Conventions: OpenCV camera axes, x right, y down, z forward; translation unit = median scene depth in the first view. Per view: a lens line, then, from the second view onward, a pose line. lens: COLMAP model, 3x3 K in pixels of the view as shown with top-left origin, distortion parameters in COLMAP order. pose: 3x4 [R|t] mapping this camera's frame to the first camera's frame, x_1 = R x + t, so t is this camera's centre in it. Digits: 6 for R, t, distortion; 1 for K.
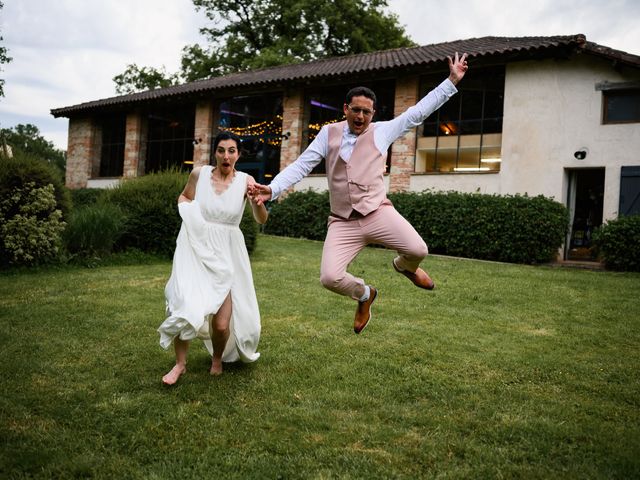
lens RADIAL K [[698.9, 0, 320.0], [0, 698.9, 240.0], [0, 0, 1]] dist [-0.018149, -0.019155]
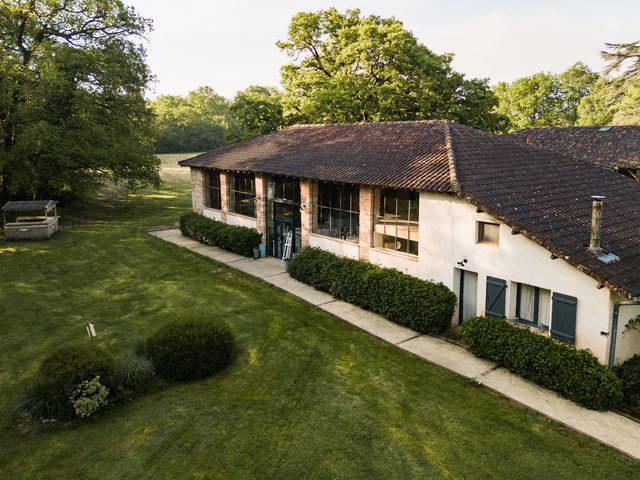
lens RADIAL K [[515.1, 0, 308.8], [0, 515.1, 208.8], [0, 0, 1]] dist [0.099991, -0.117991]
pose [[0.968515, -0.033594, -0.246678, 0.201357], [0.069947, 0.987661, 0.140121, -0.249438], [0.238927, -0.152963, 0.958914, -0.073744]]
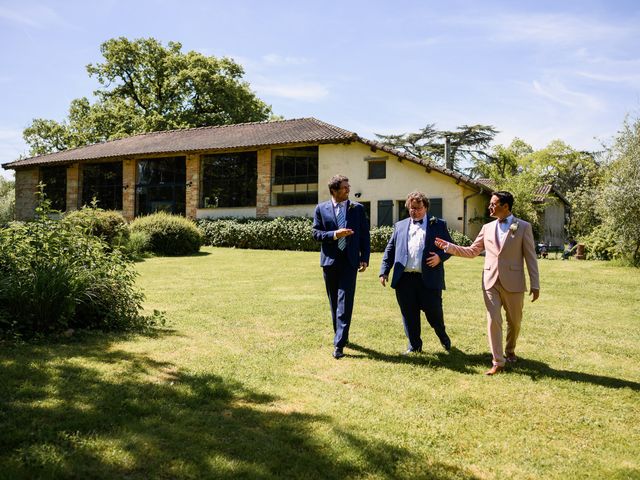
lens RADIAL K [[698.9, 0, 320.0], [0, 698.9, 240.0], [0, 0, 1]] dist [-0.018149, -0.019155]
pose [[0.975213, -0.045907, 0.216454, -0.089143], [0.050456, 0.998606, -0.015531, 0.015077], [-0.215439, 0.026068, 0.976169, -0.509077]]
